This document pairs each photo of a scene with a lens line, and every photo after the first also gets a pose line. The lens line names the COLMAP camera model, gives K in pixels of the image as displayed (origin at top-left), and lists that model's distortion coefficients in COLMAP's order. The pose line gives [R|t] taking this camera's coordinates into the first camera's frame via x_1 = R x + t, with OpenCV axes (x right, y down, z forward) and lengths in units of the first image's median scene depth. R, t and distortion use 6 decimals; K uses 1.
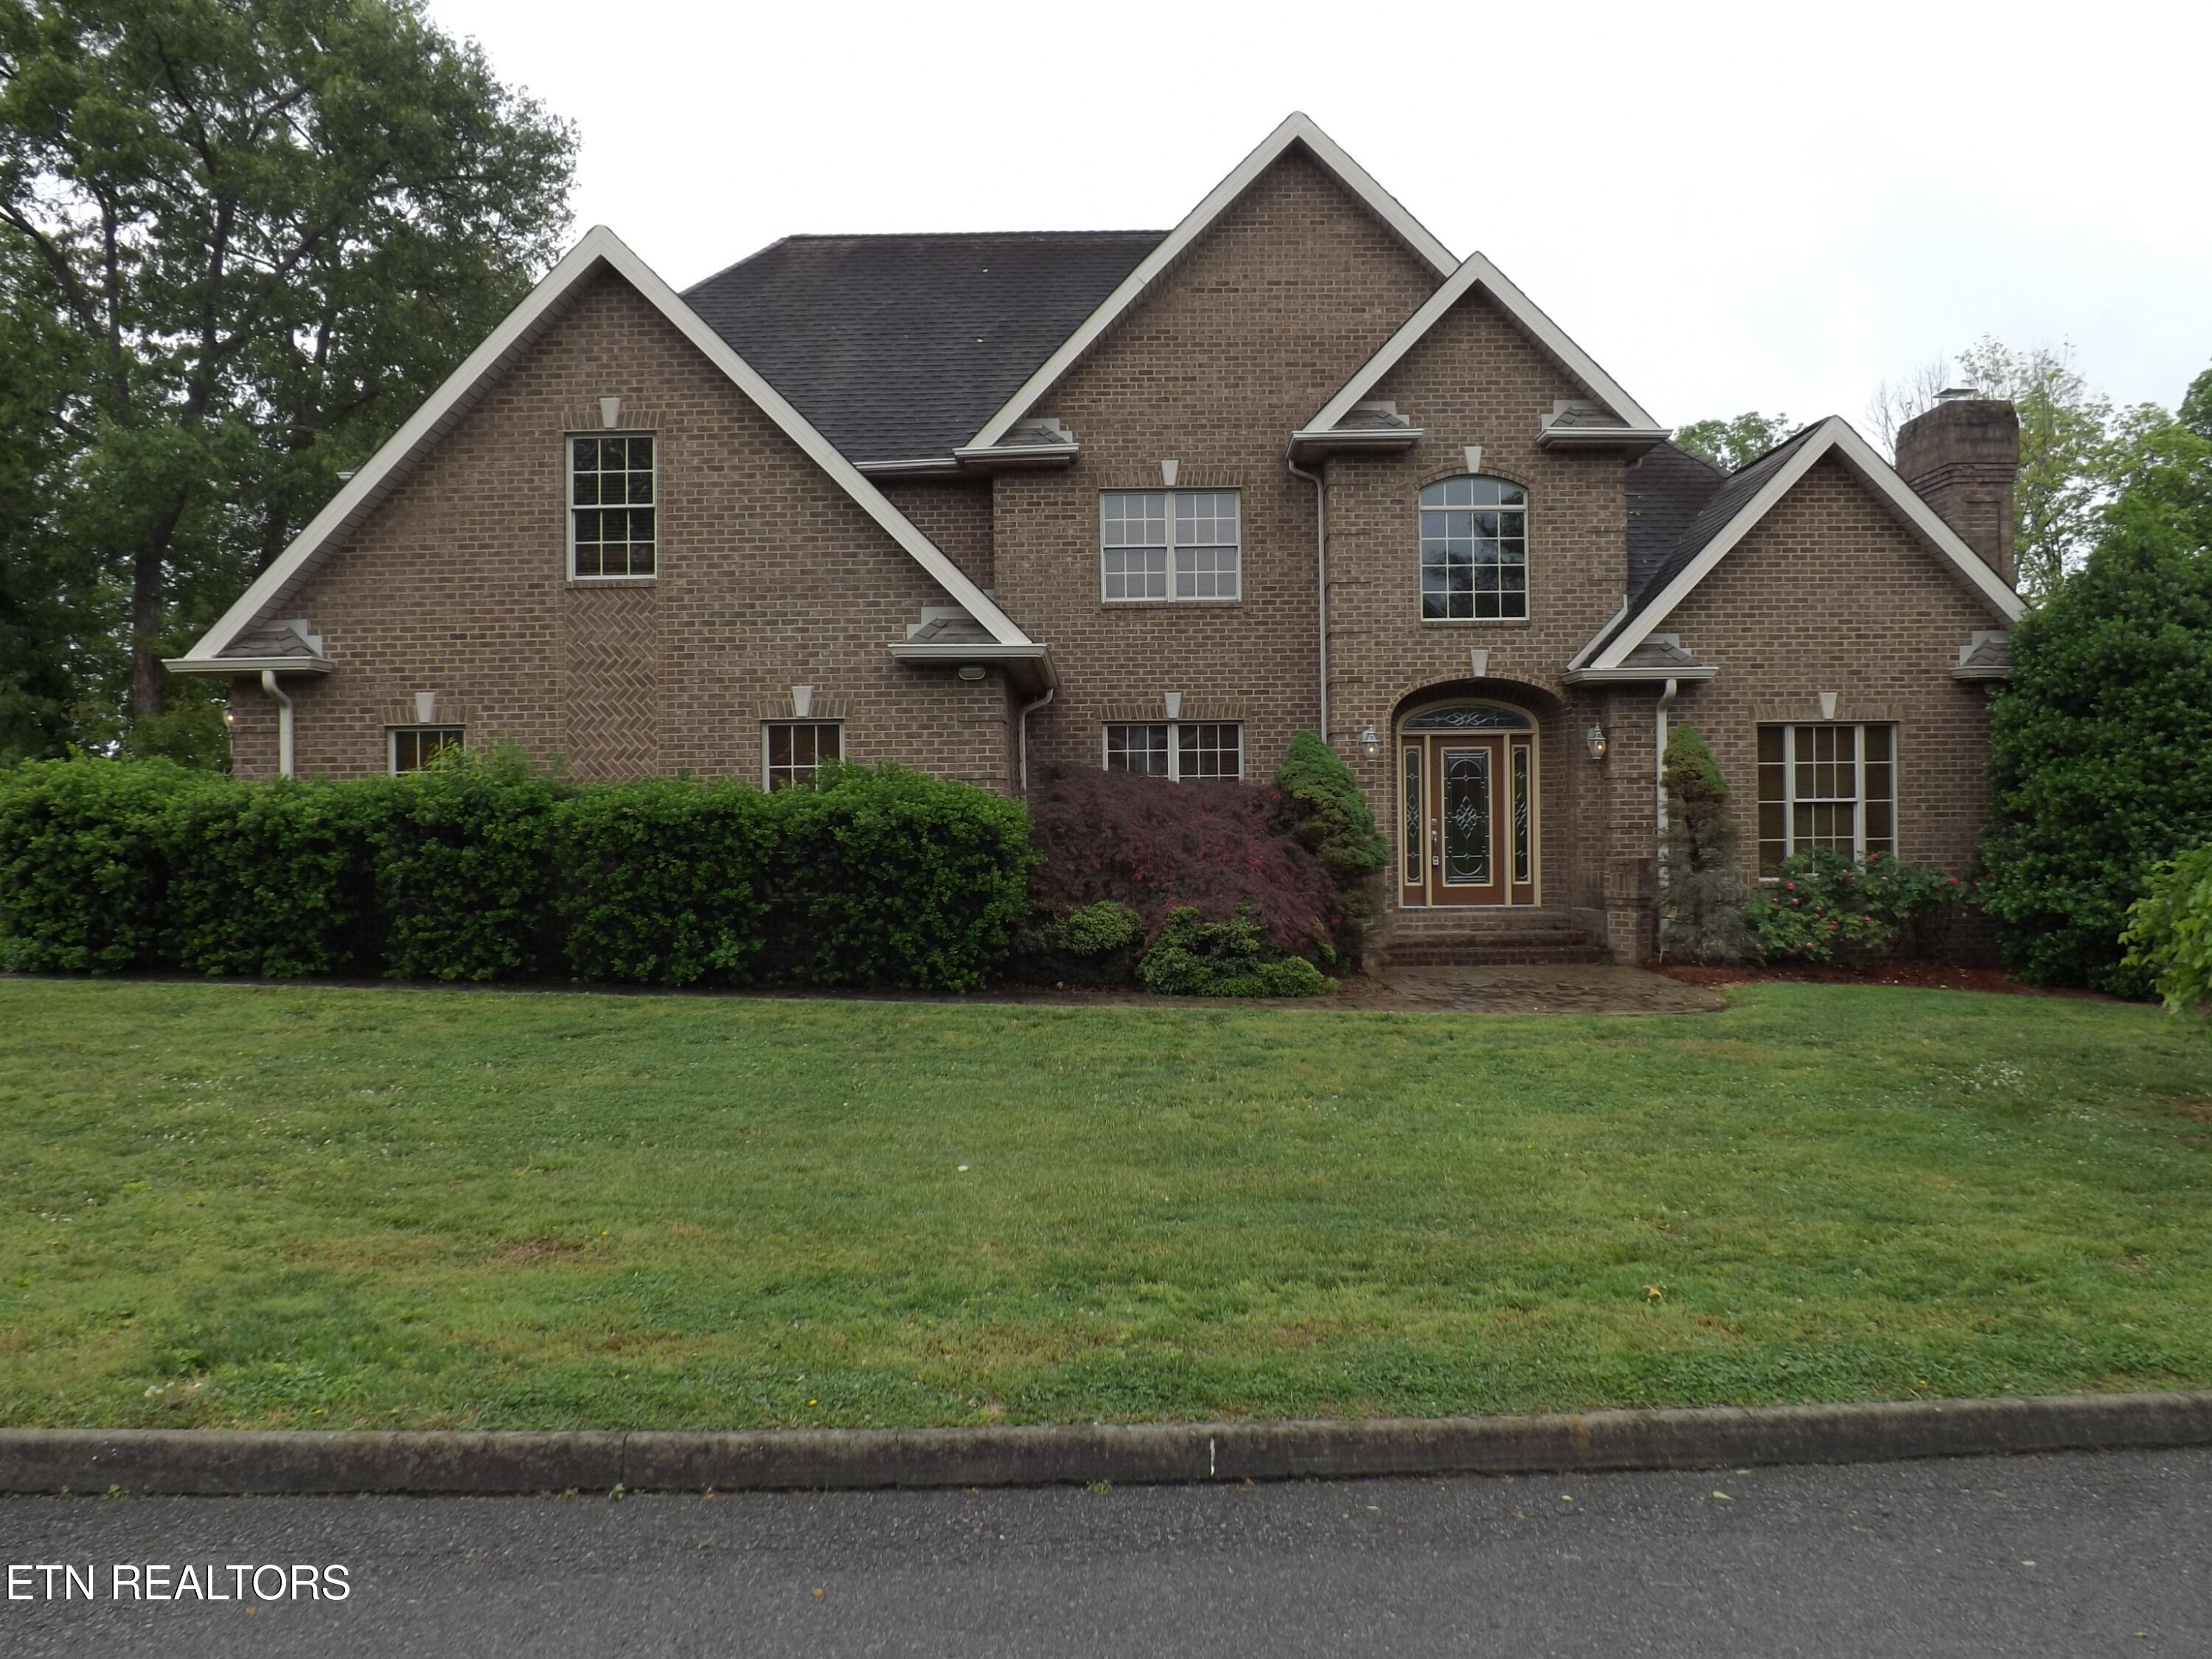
lens RADIAL K [[1566.8, 0, 1123.7], [0, 1566.8, 852.0], [0, 0, 1]] dist [-0.049210, 0.010076]
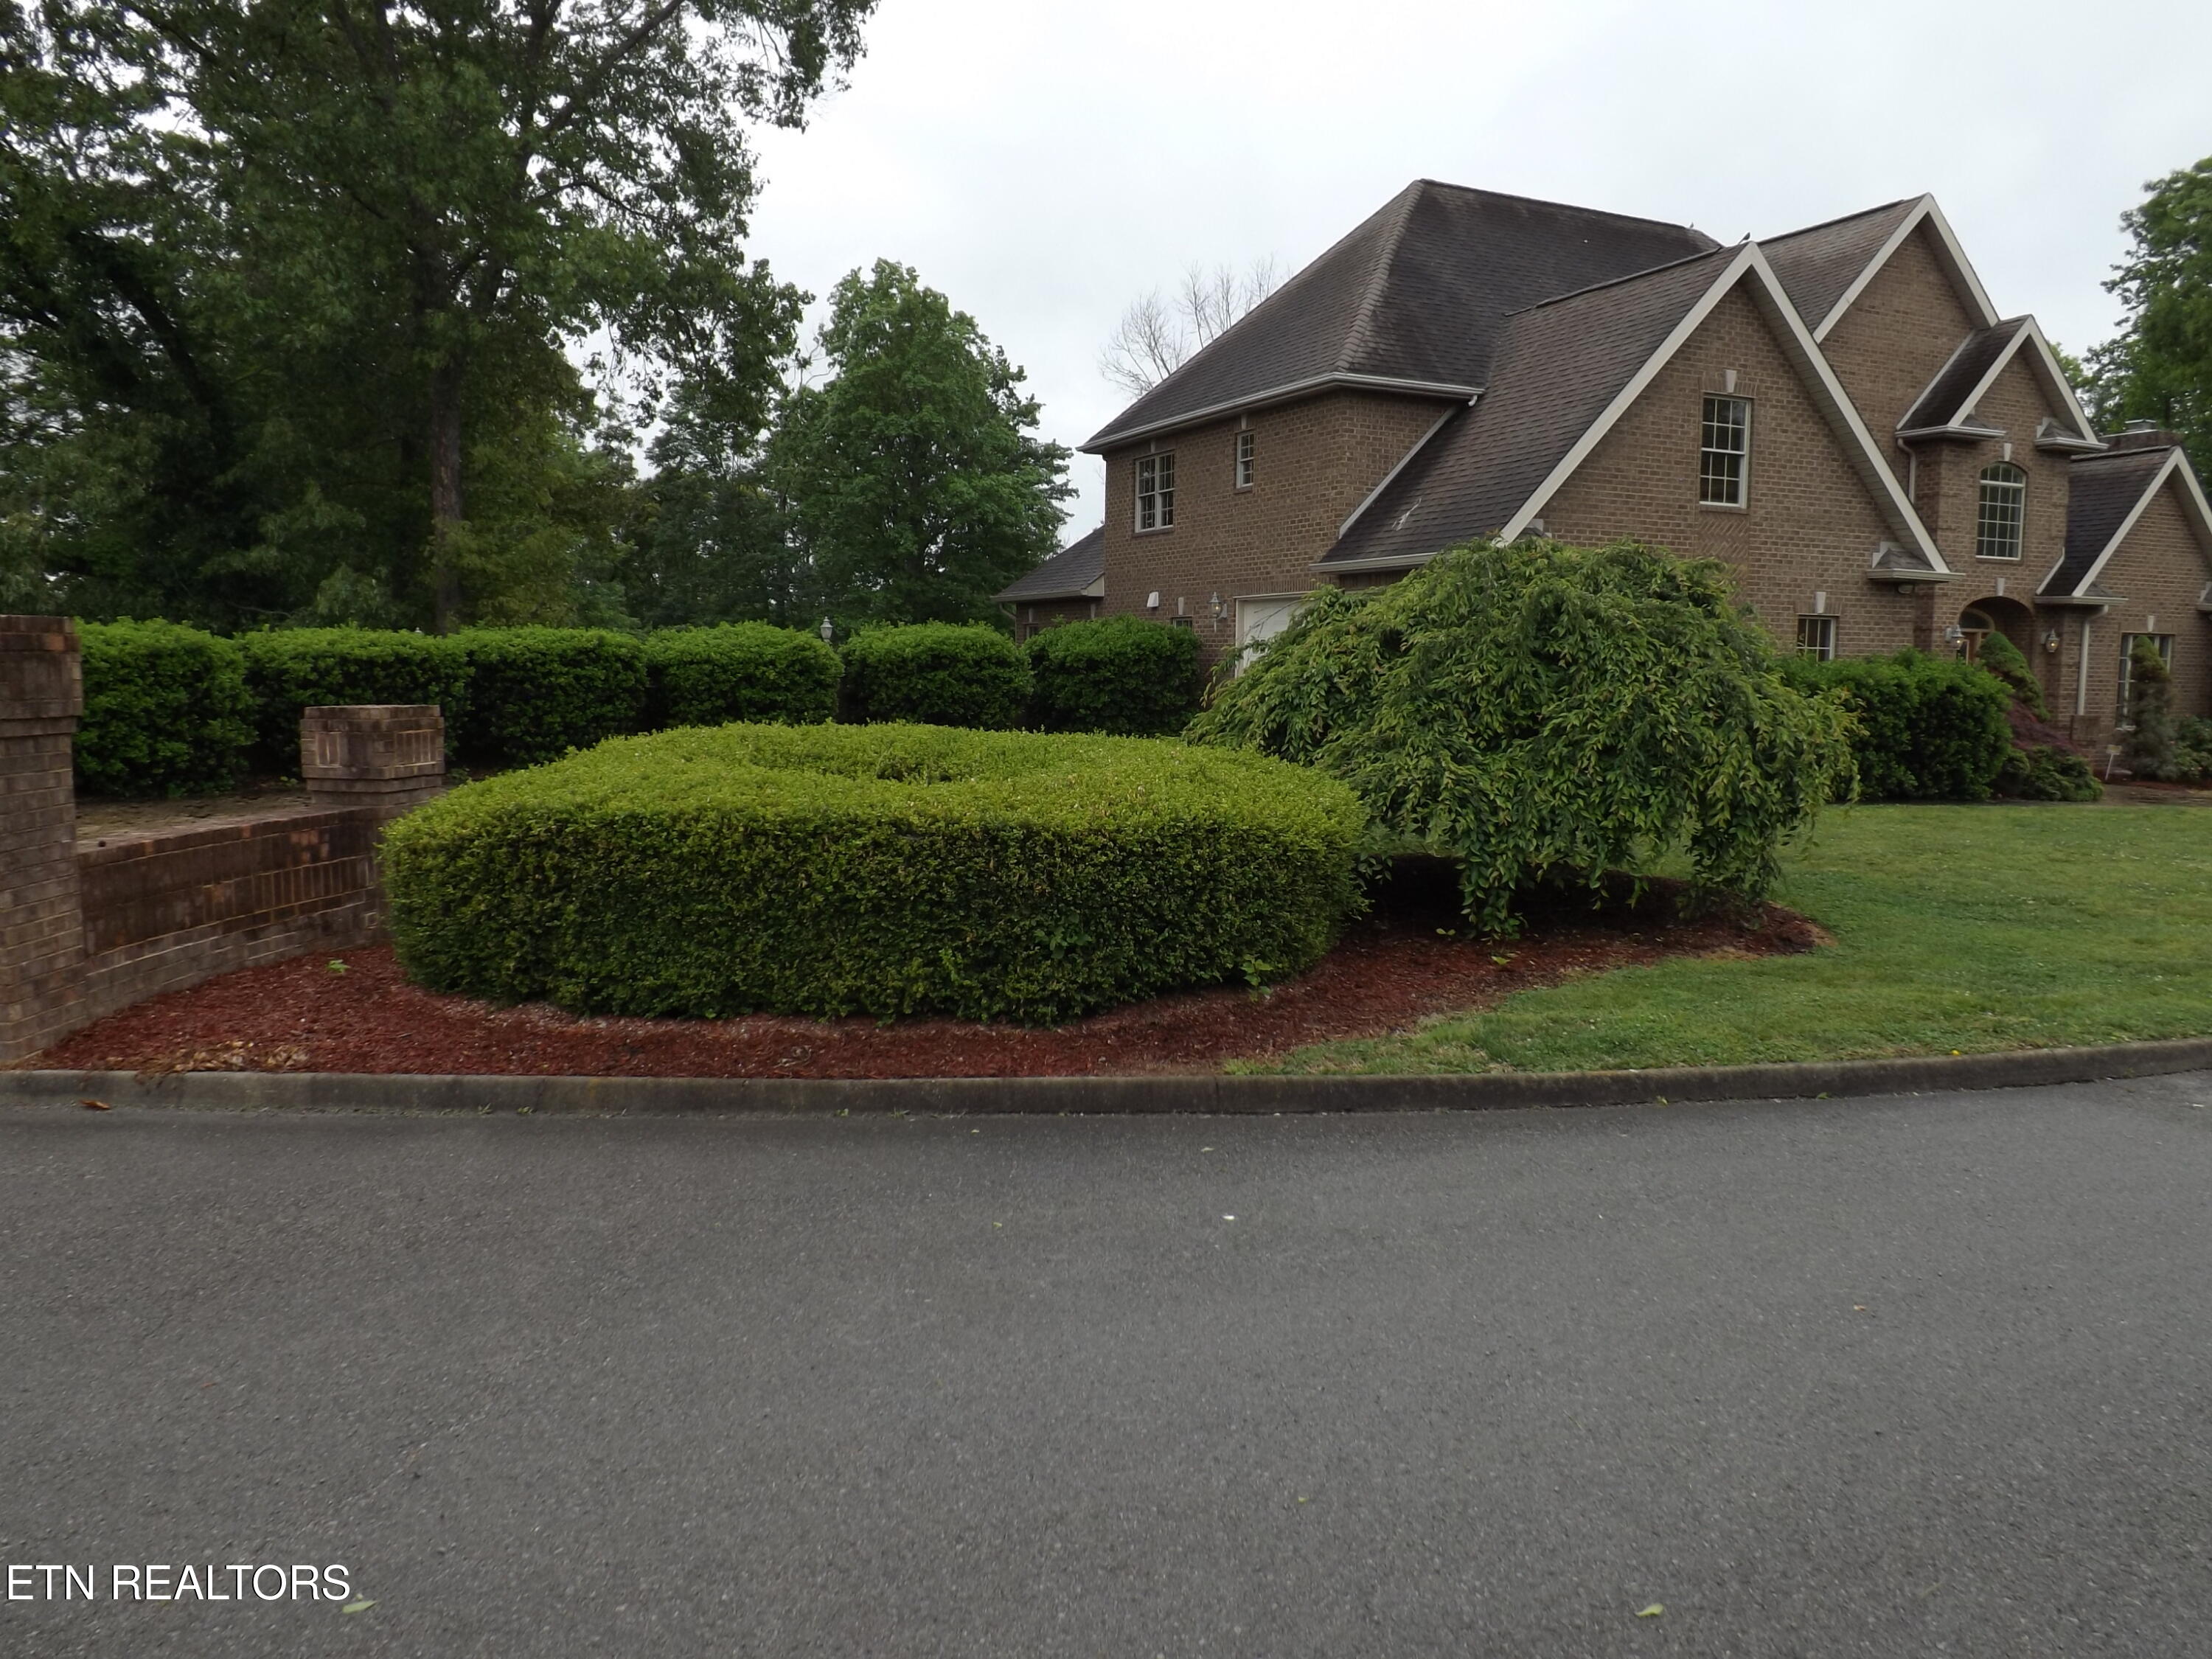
lens RADIAL K [[1566.8, 0, 1124.7], [0, 1566.8, 851.7], [0, 0, 1]] dist [-0.049210, 0.010076]
pose [[0.903884, -0.031921, 0.426585, -1.395891], [-0.014119, 0.994443, 0.104329, -0.008530], [-0.427544, -0.100324, 0.898410, -0.028589]]
